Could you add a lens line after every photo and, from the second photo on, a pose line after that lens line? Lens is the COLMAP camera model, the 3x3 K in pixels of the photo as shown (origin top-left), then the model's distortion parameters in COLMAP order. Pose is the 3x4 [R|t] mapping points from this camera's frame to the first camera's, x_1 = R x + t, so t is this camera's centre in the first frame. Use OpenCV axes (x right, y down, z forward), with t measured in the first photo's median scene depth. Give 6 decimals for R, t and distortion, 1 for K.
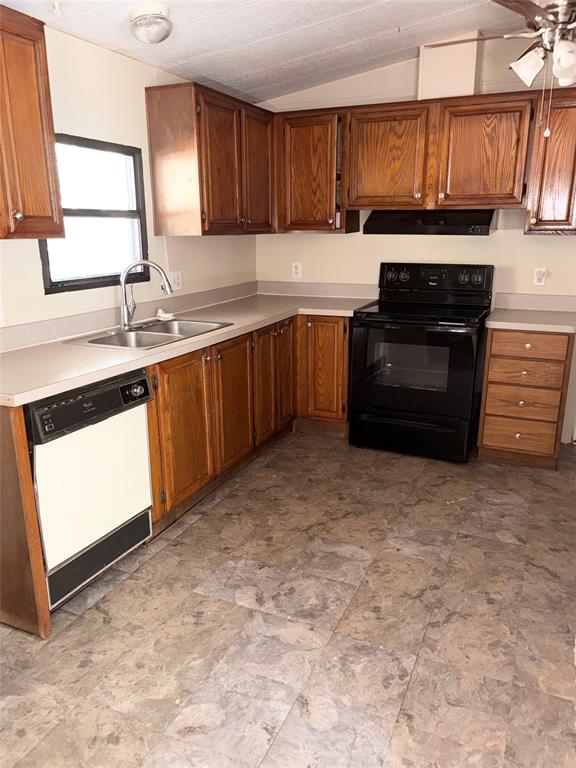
lens RADIAL K [[590.7, 0, 284.6], [0, 590.7, 387.3], [0, 0, 1]] dist [0.037304, -0.032528]
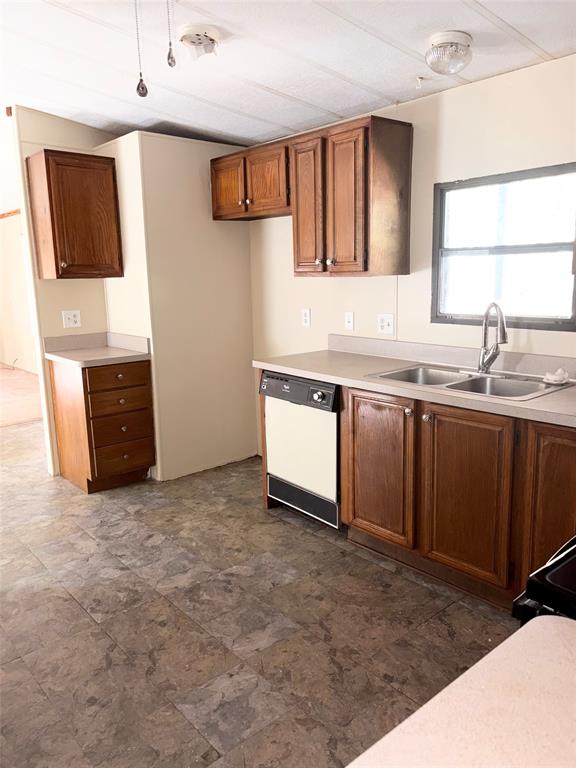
lens RADIAL K [[590.7, 0, 287.2], [0, 590.7, 386.0], [0, 0, 1]] dist [0.037304, -0.032528]
pose [[-0.429526, 0.193126, -0.882162, 0.908029], [-0.211585, 0.928151, 0.306215, -0.396863], [0.877918, 0.318179, -0.357802, 1.420831]]
